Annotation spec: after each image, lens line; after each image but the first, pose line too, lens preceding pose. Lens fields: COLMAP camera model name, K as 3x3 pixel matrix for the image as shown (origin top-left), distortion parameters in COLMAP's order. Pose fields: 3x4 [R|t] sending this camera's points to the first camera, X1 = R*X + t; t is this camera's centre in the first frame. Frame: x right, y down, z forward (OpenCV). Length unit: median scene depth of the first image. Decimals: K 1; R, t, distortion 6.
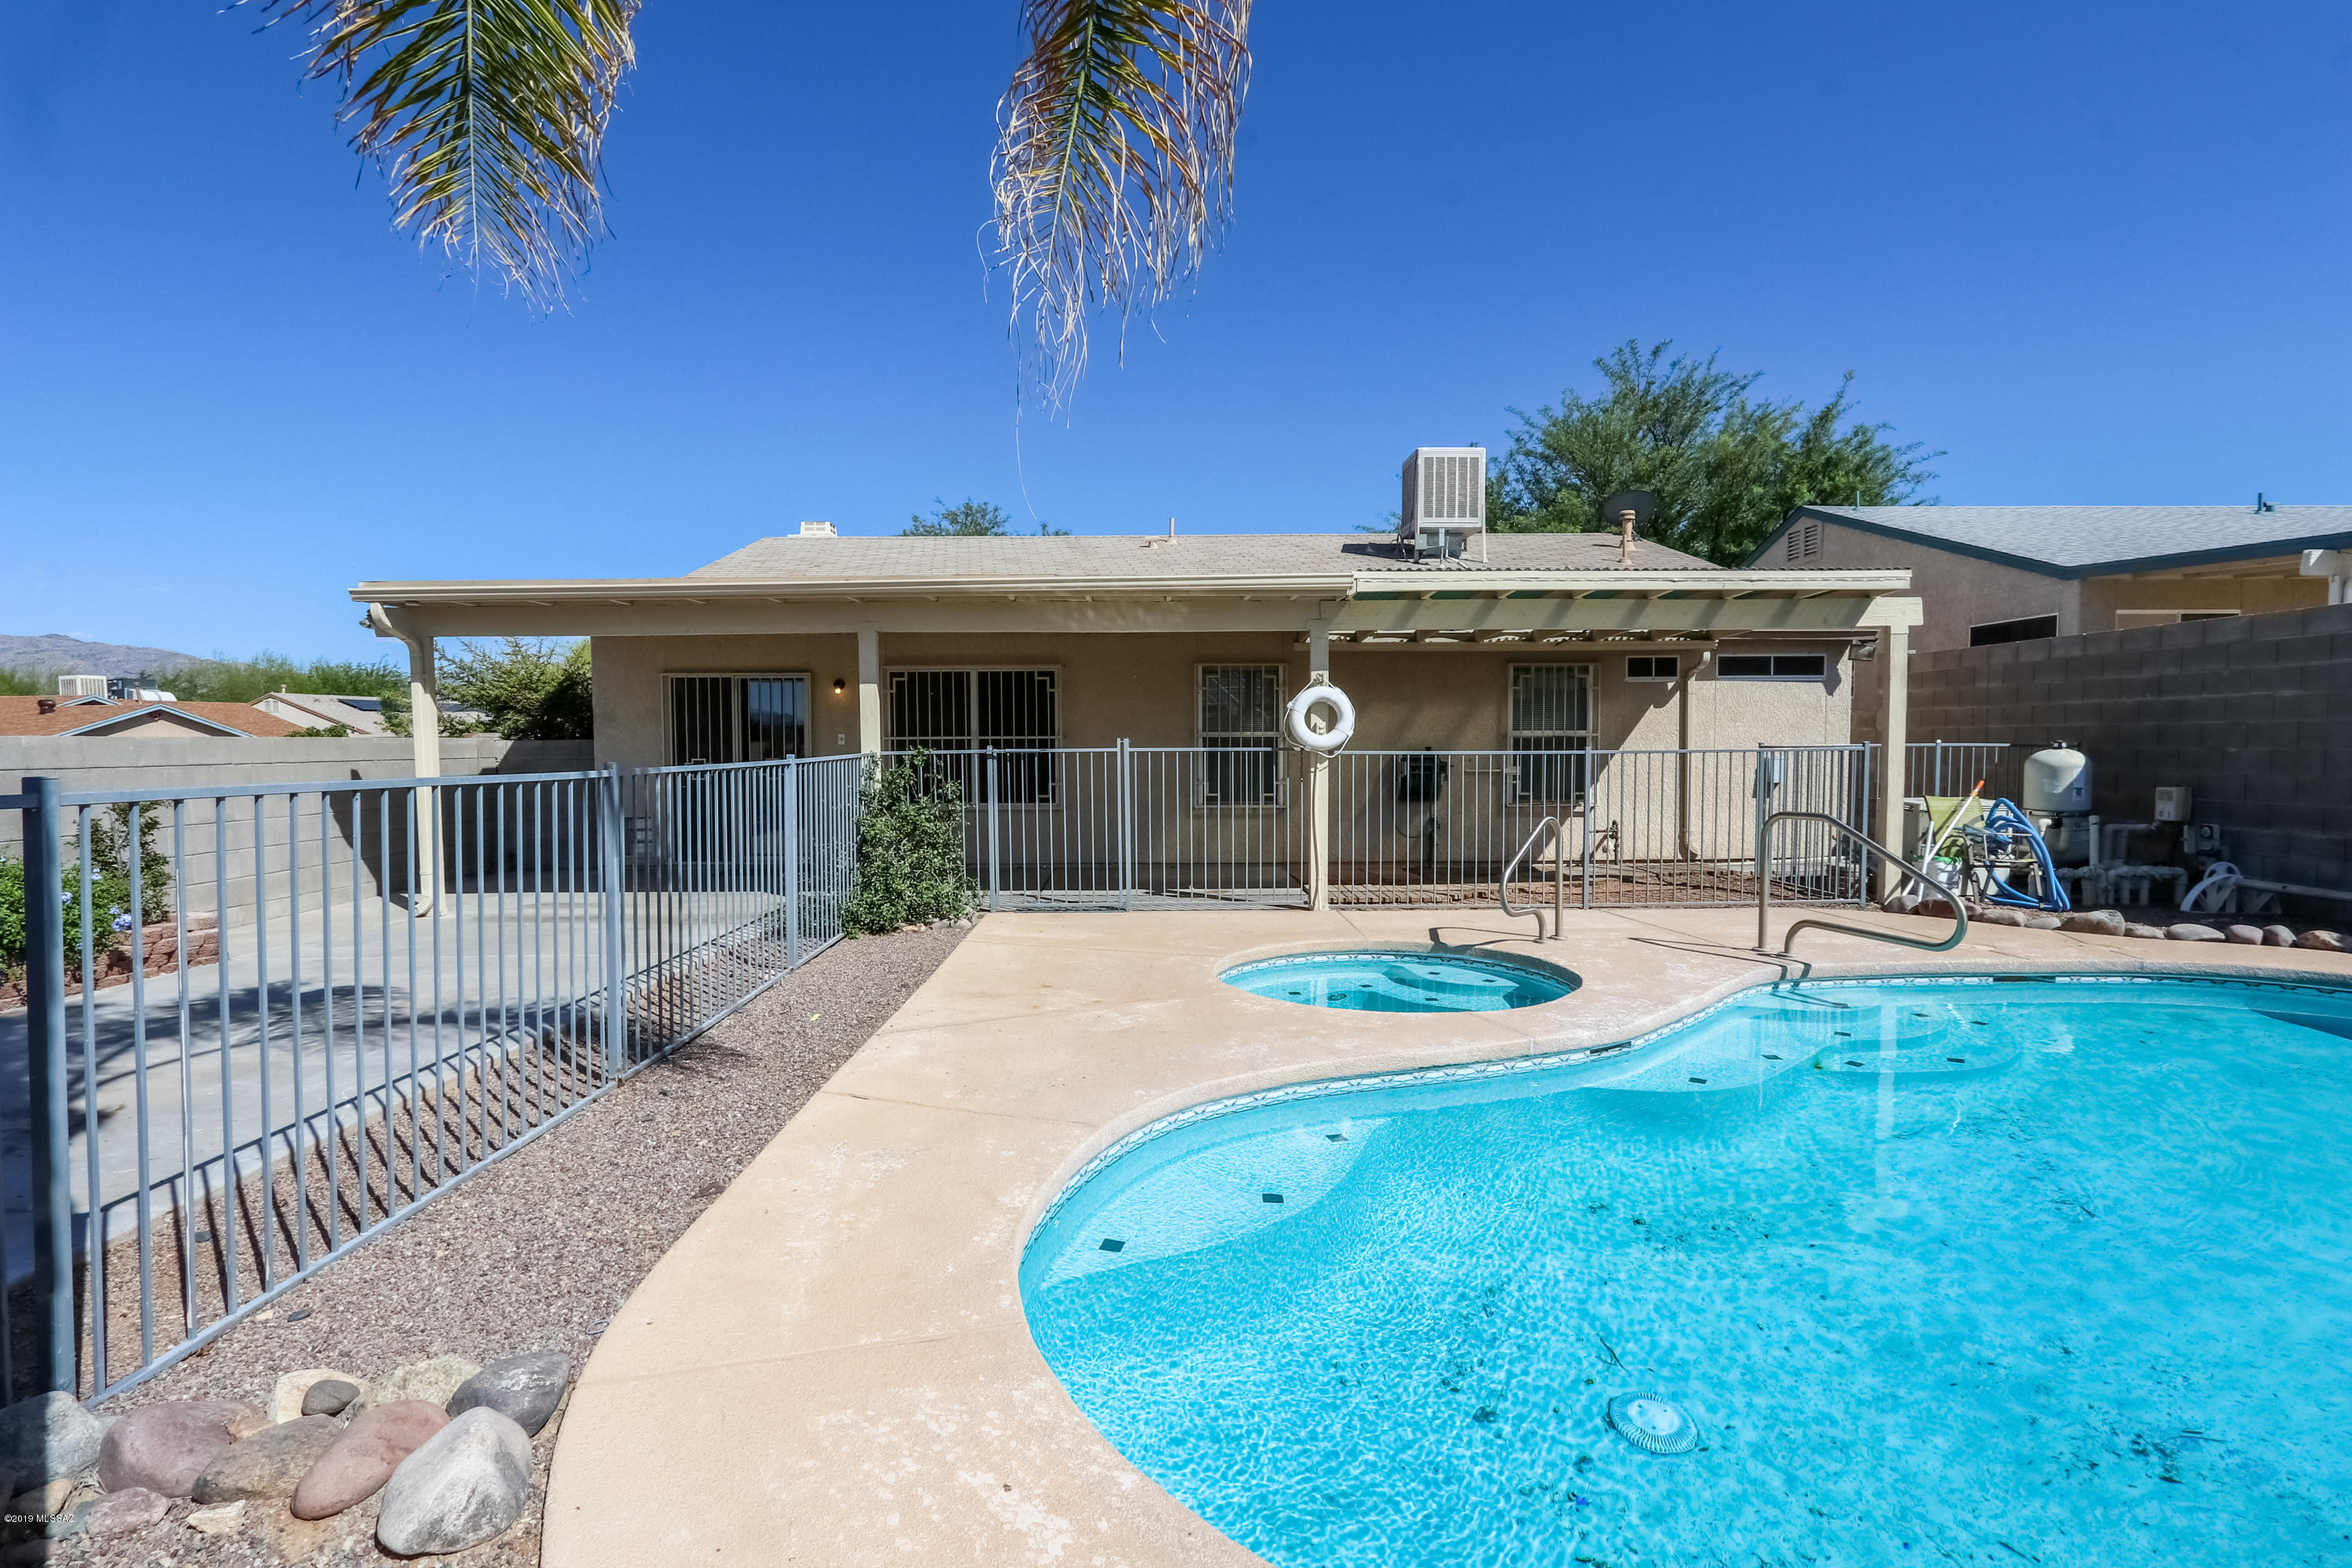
lens RADIAL K [[1100.7, 0, 1157.5], [0, 1100.7, 796.3], [0, 0, 1]] dist [-0.018784, 0.001576]
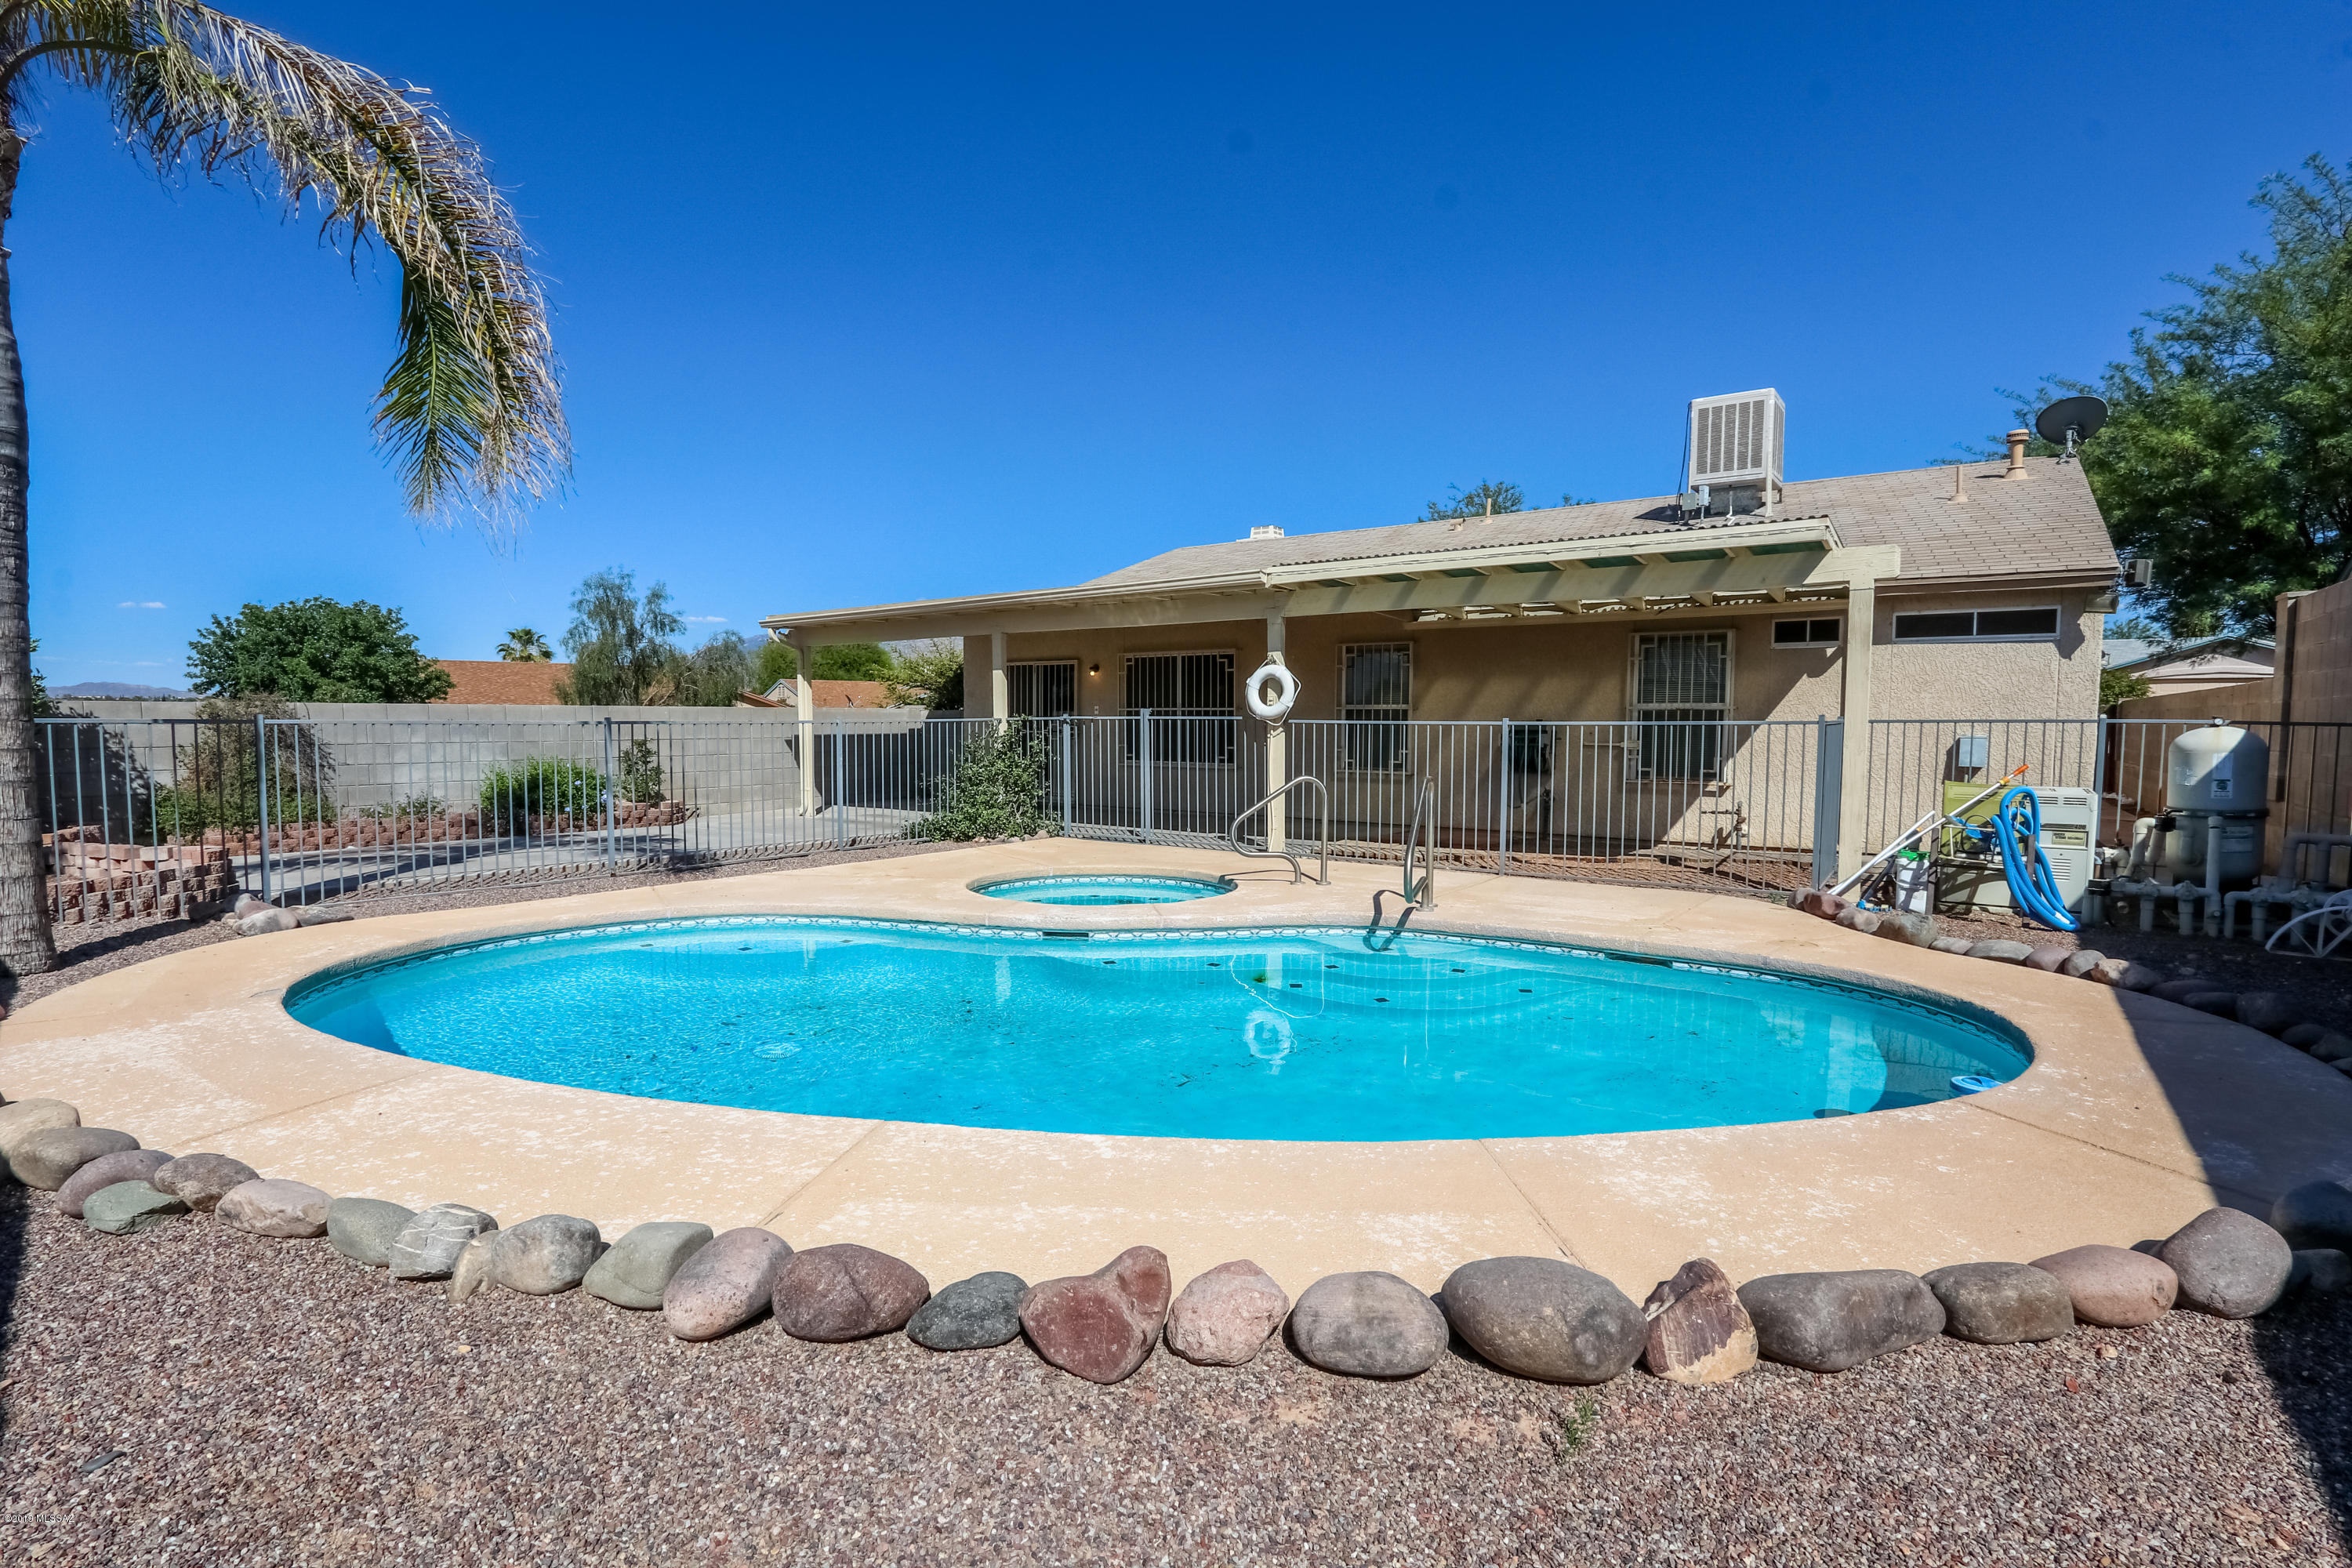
lens RADIAL K [[1070.6, 0, 1140.6], [0, 1070.6, 784.4], [0, 0, 1]] dist [-0.011025, 0.000938]
pose [[0.811285, 0.043757, -0.583011, 0.521853], [-0.035451, 0.999042, 0.025651, 0.002478], [0.583575, -0.000142, 0.812059, -0.010916]]
